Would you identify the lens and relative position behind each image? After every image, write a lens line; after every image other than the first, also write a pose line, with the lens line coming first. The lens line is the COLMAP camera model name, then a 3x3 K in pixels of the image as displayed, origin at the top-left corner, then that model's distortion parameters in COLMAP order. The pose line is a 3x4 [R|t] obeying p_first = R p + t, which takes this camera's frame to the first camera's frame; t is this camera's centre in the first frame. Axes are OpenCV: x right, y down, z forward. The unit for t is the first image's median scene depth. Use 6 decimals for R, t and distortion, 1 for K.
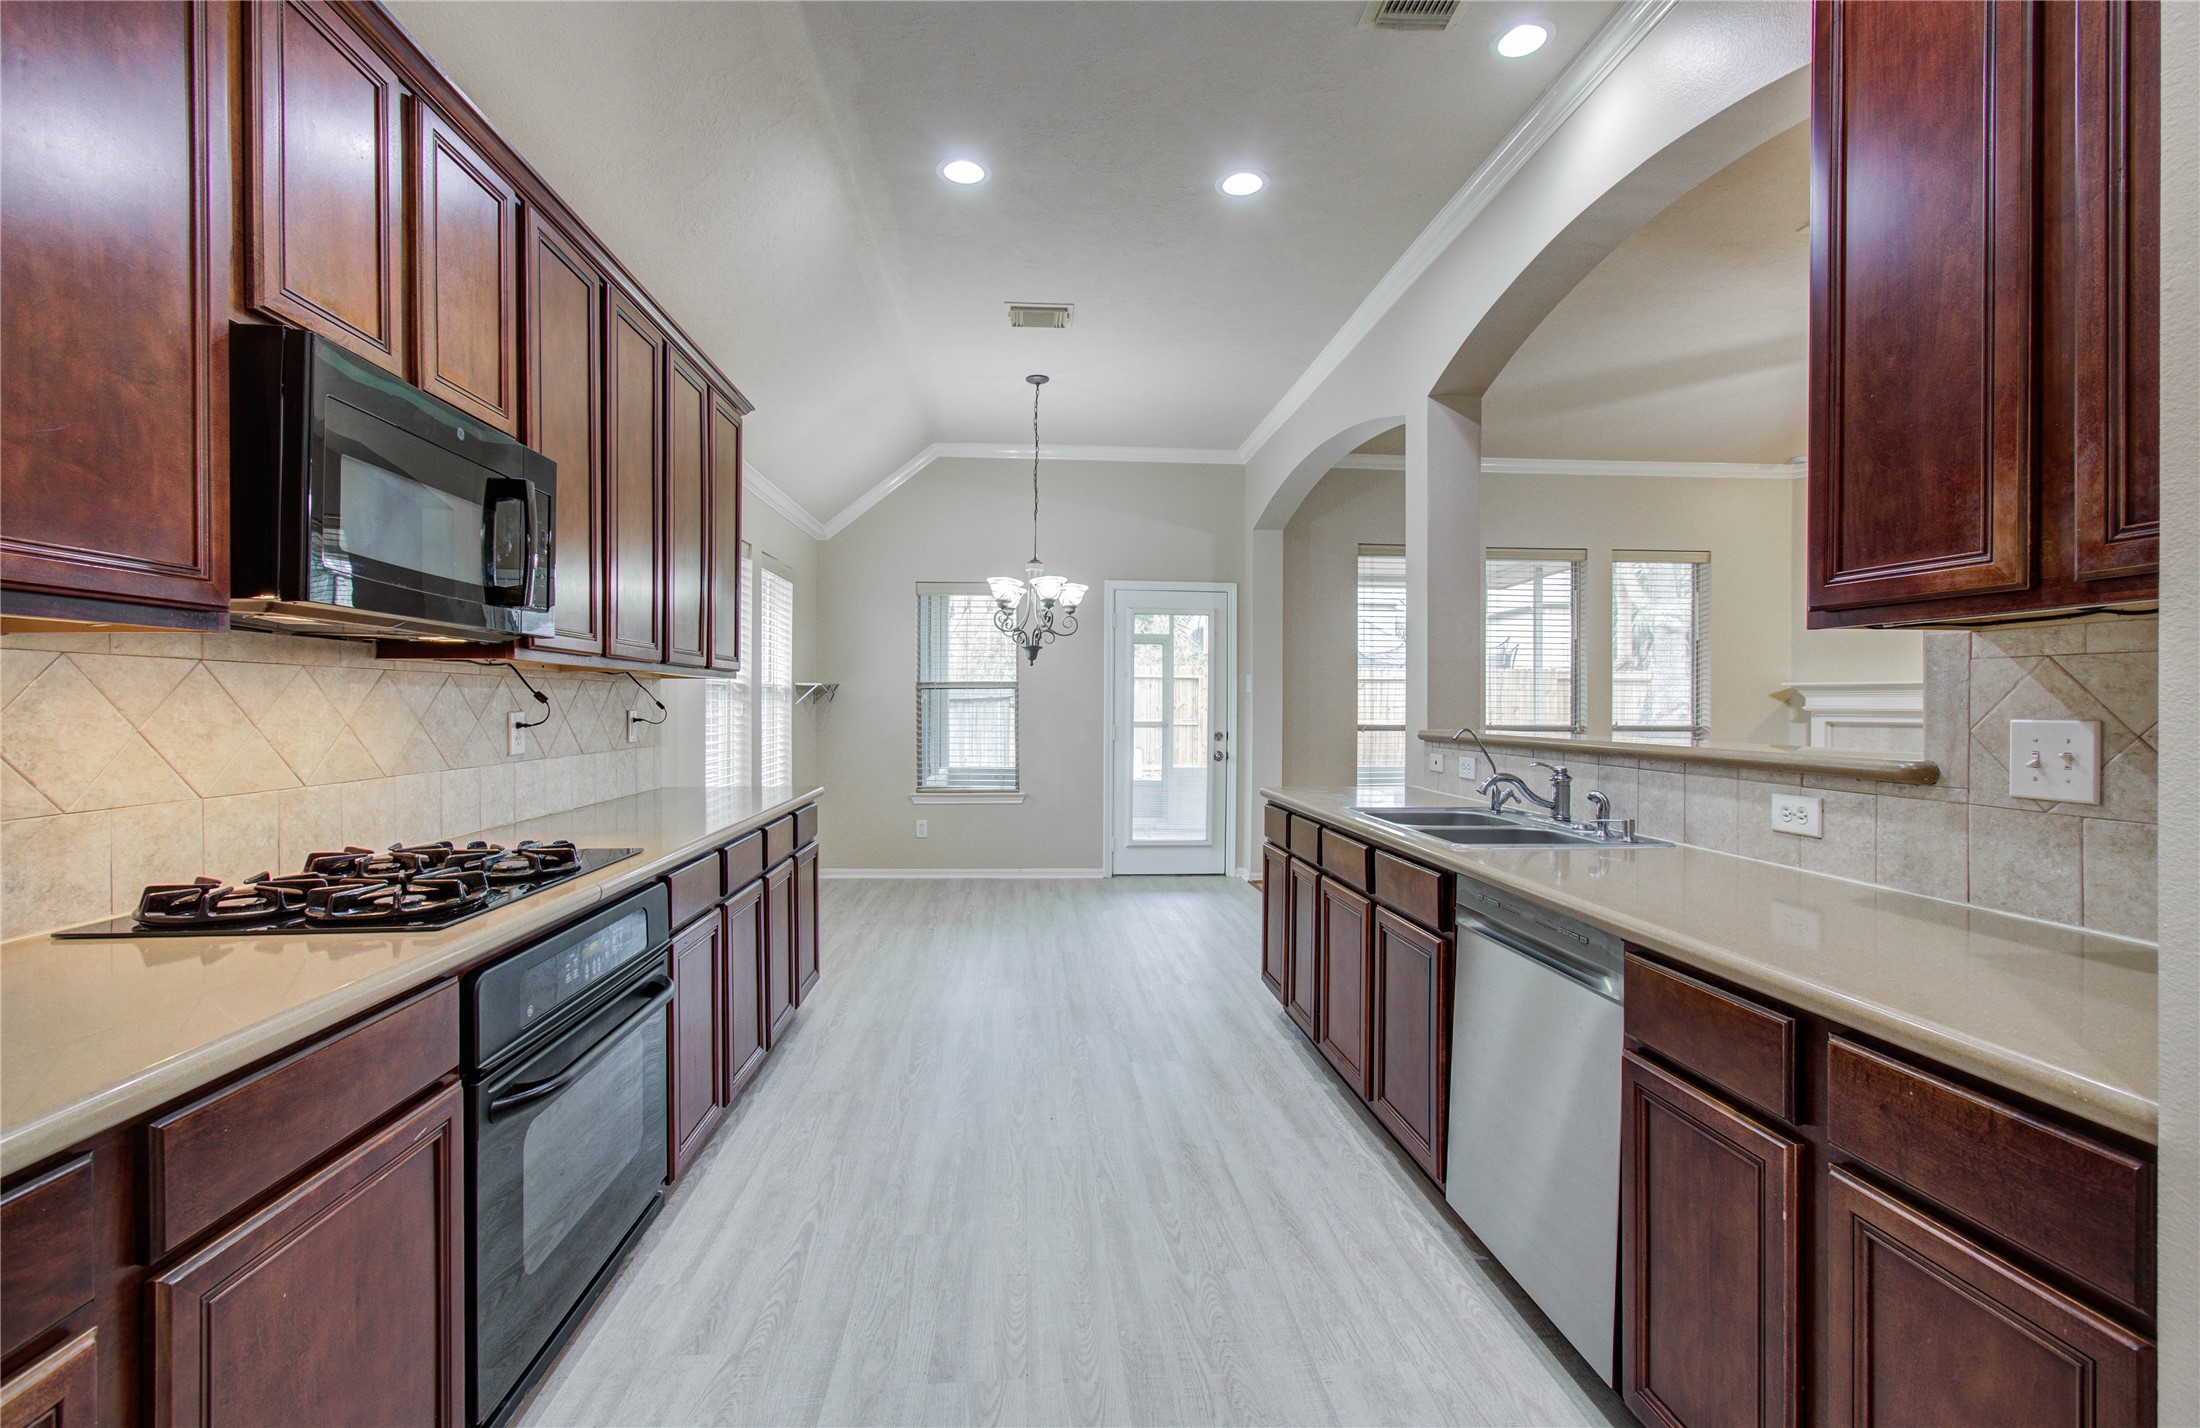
lens RADIAL K [[949.1, 0, 1081.0], [0, 949.1, 703.0], [0, 0, 1]] dist [-0.001213, 0.000579]
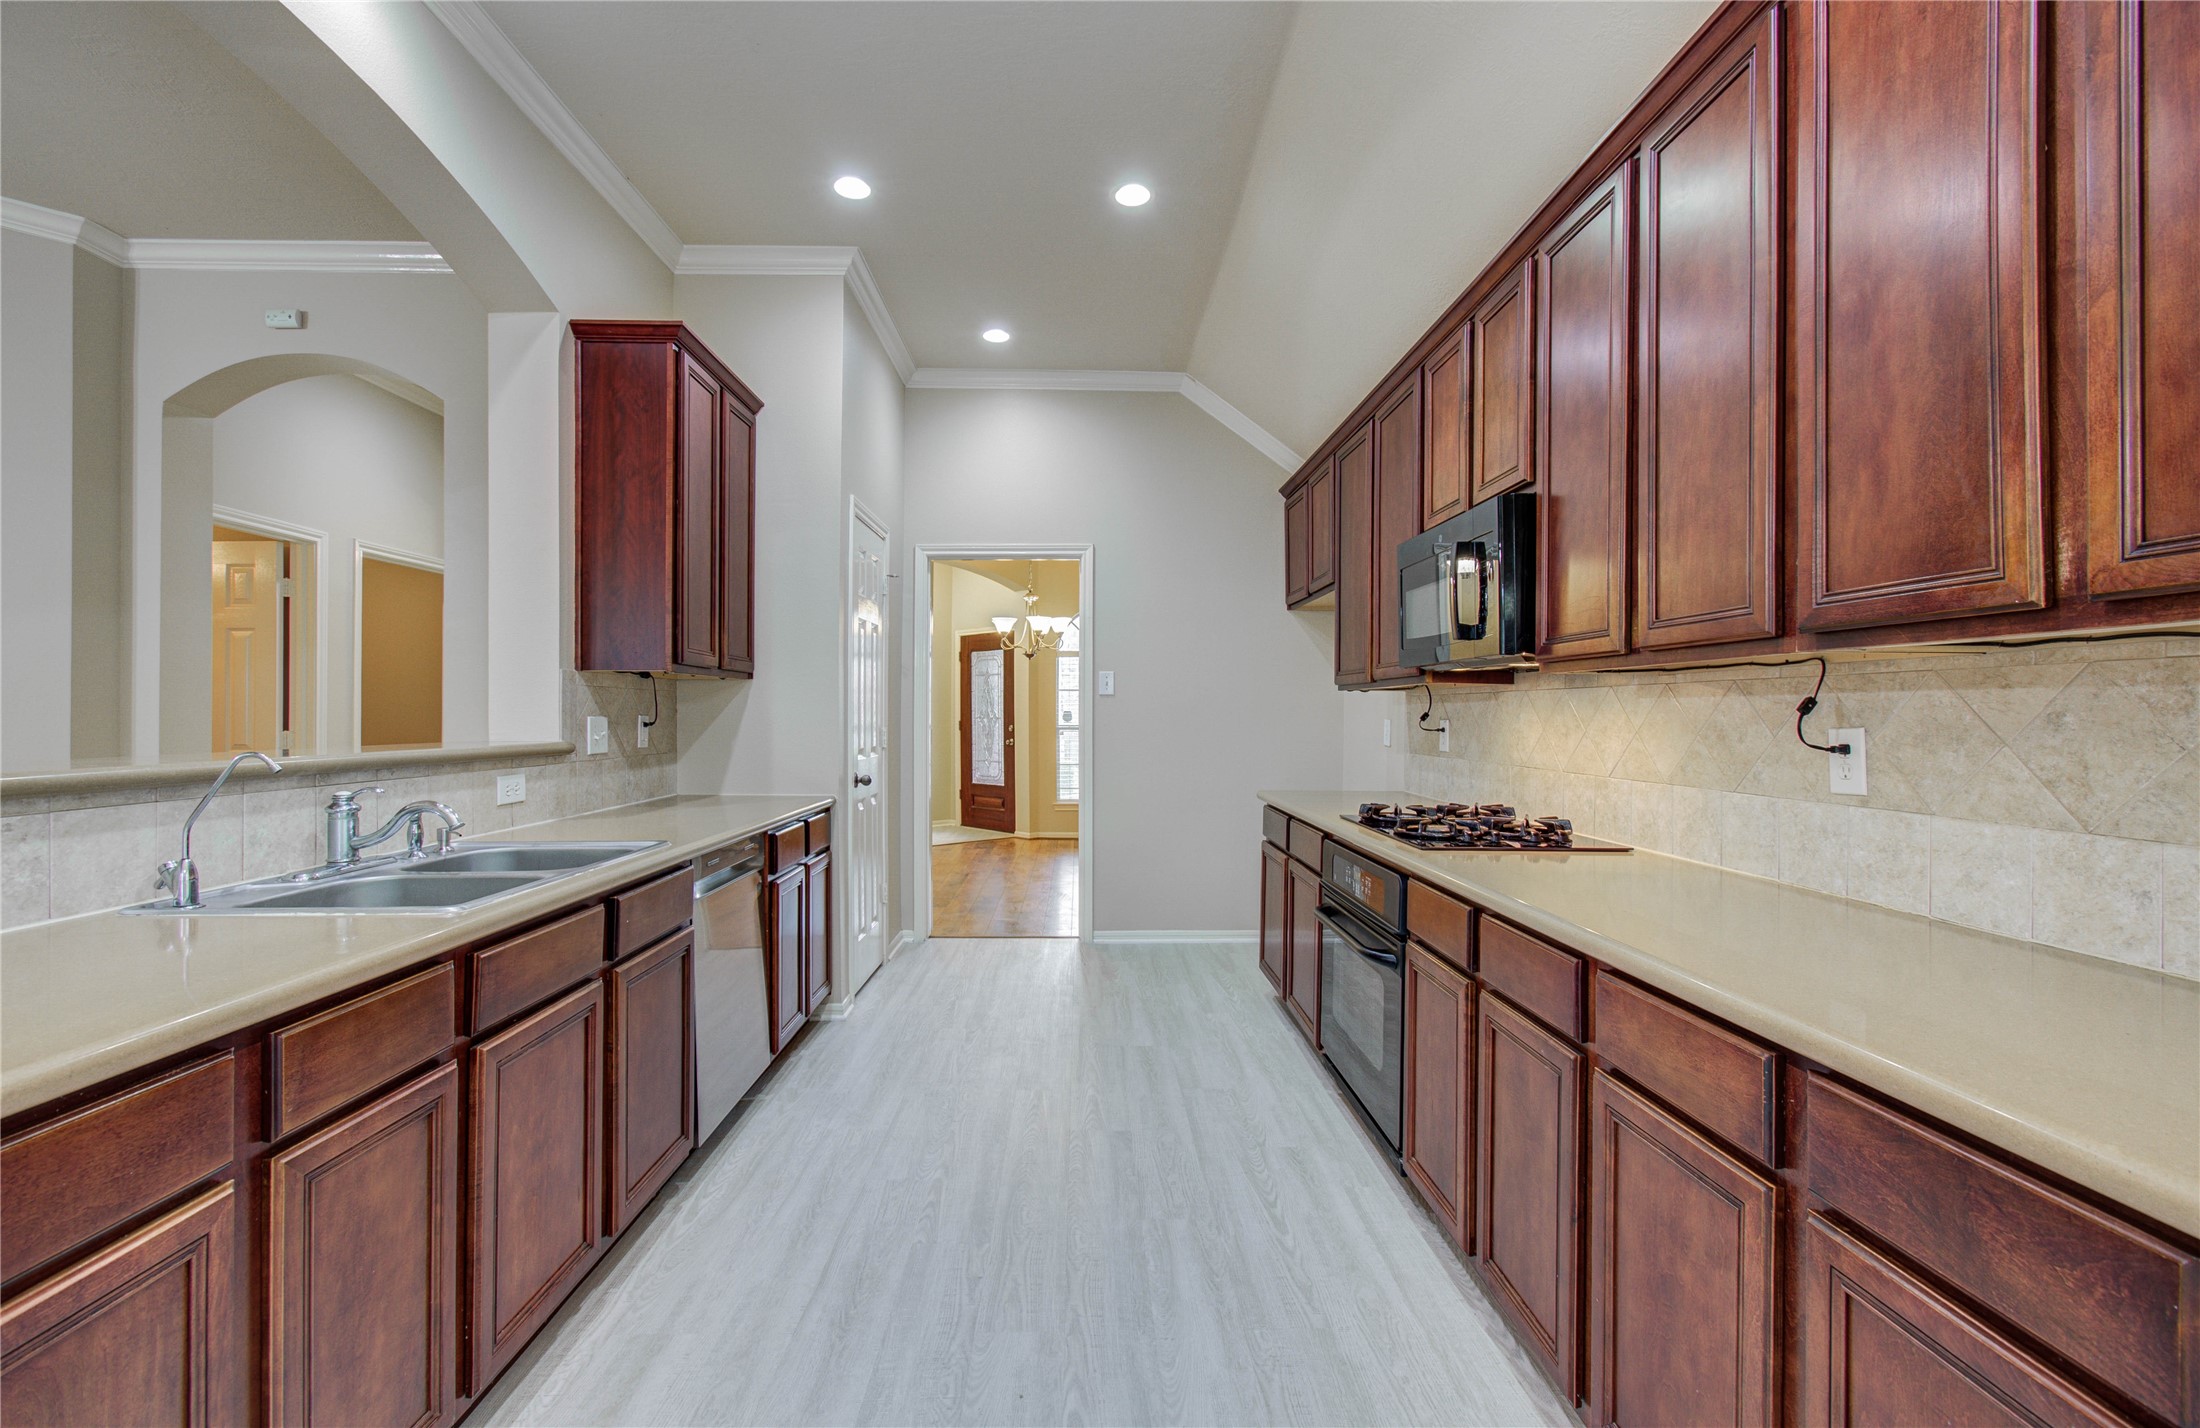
lens RADIAL K [[949.1, 0, 1100.1], [0, 949.1, 704.3], [0, 0, 1]] dist [-0.001213, 0.000579]
pose [[-0.999367, -0.007044, 0.034875, -0.115917], [-0.007413, 0.999918, -0.010461, 0.003473], [-0.034799, -0.010713, -0.999337, 1.889160]]
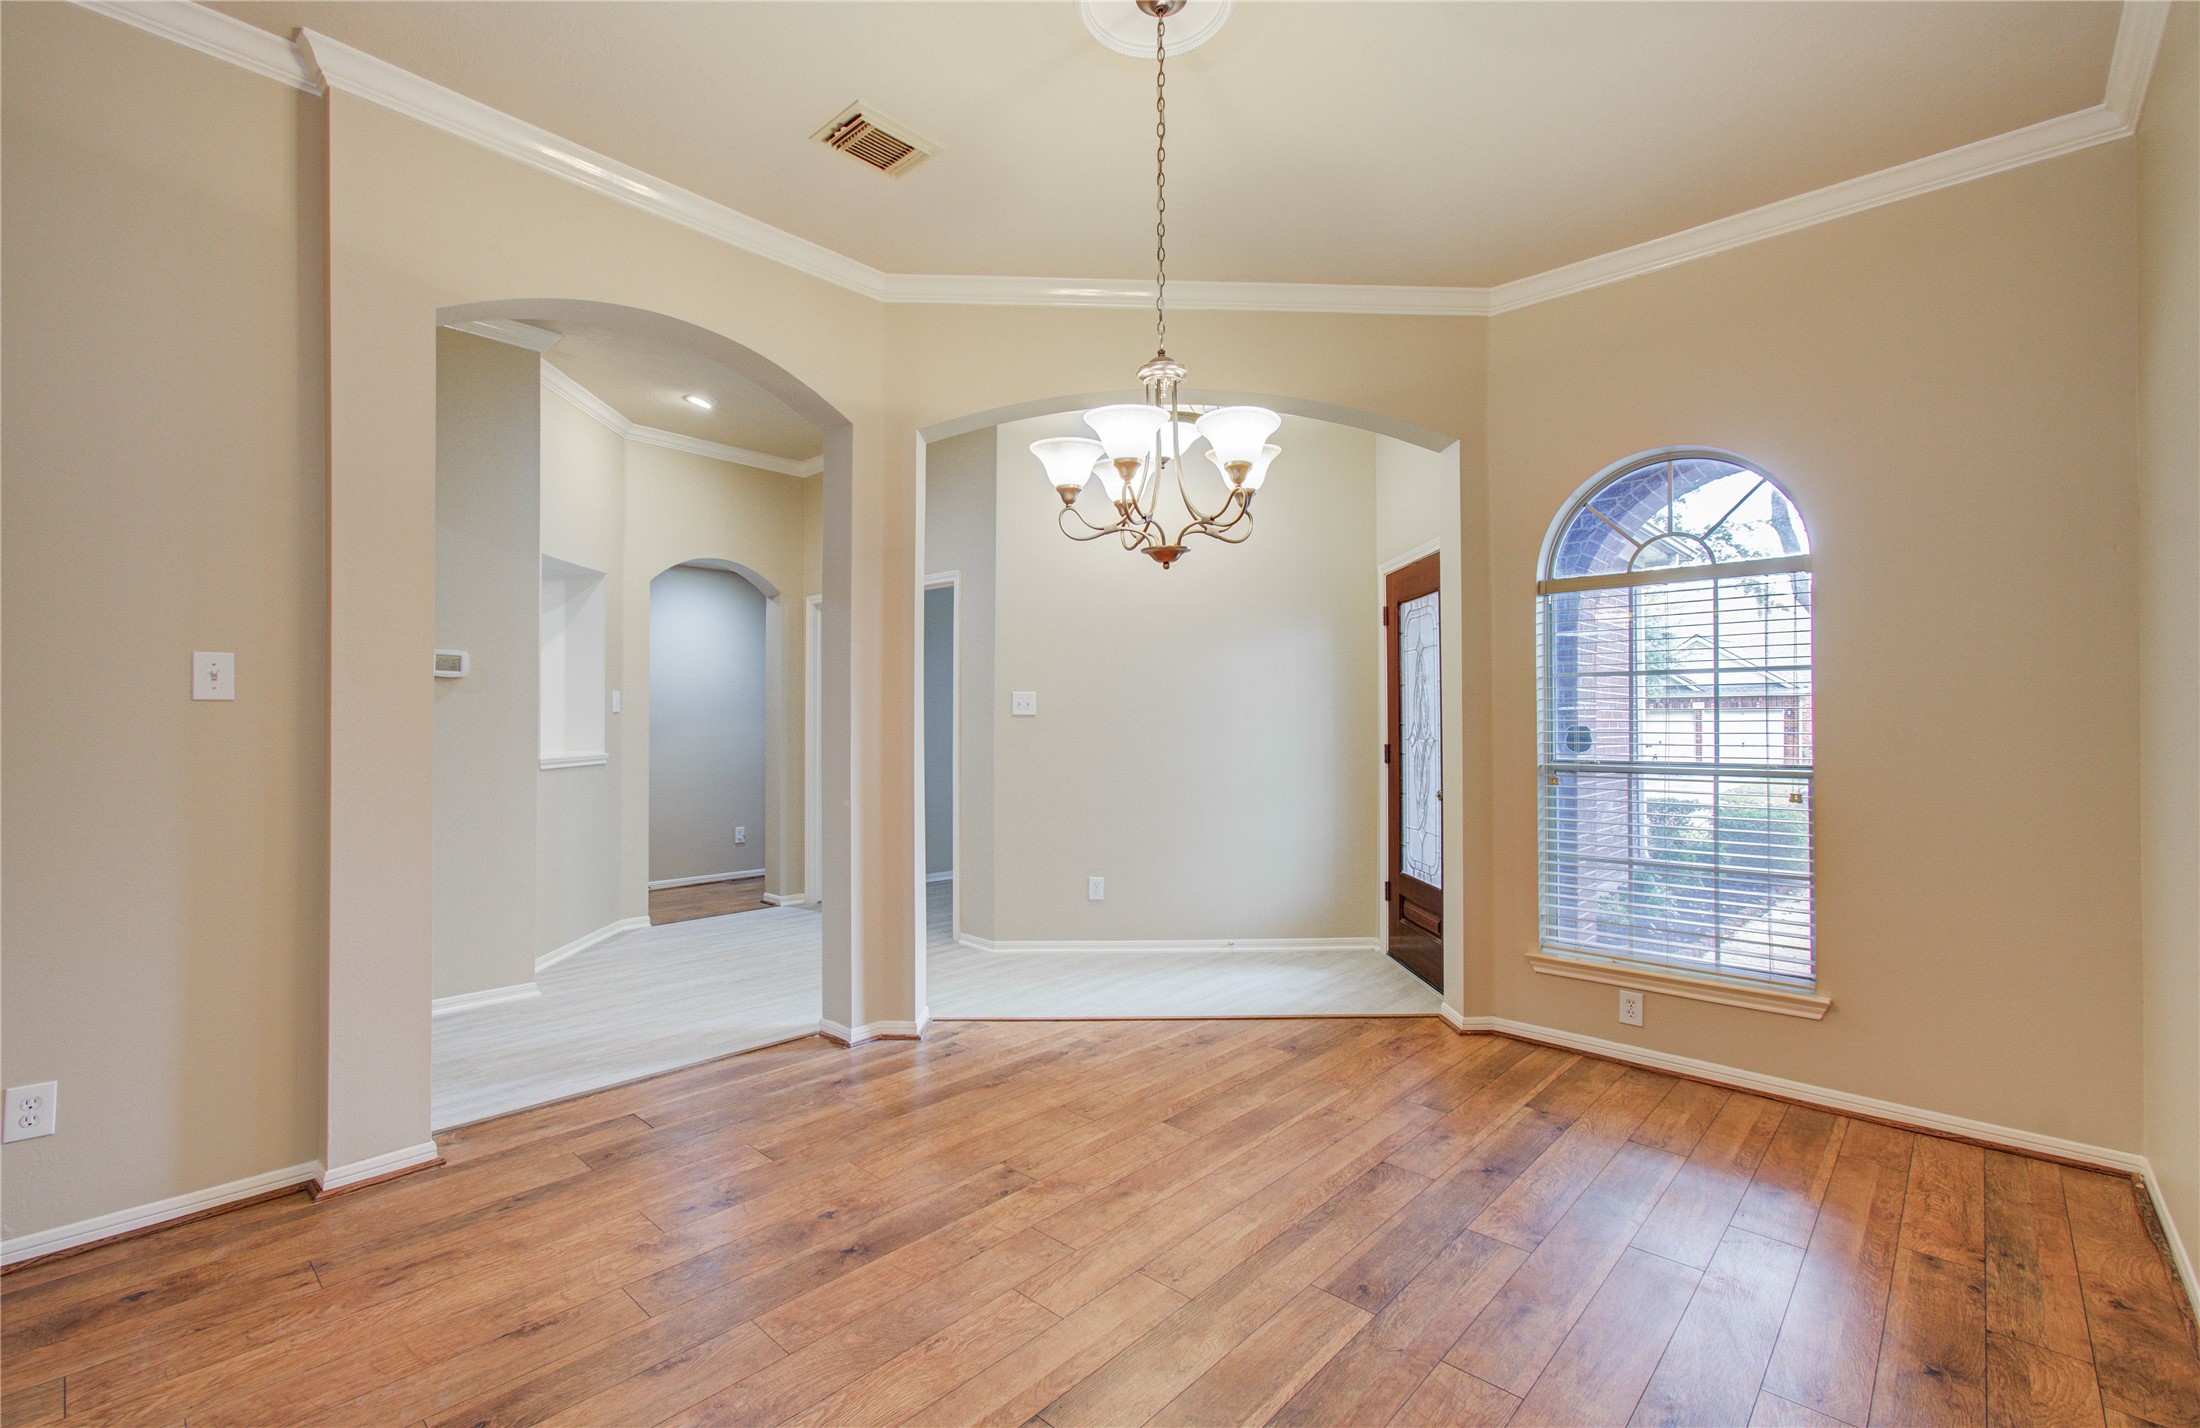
lens RADIAL K [[949.1, 0, 1095.1], [0, 949.1, 701.9], [0, 0, 1]] dist [-0.001213, 0.000579]
pose [[-0.691414, 0.010048, 0.722389, -0.432540], [-0.007174, 0.999758, -0.020773, -0.006363], [-0.722423, -0.019546, -0.691175, -0.498917]]
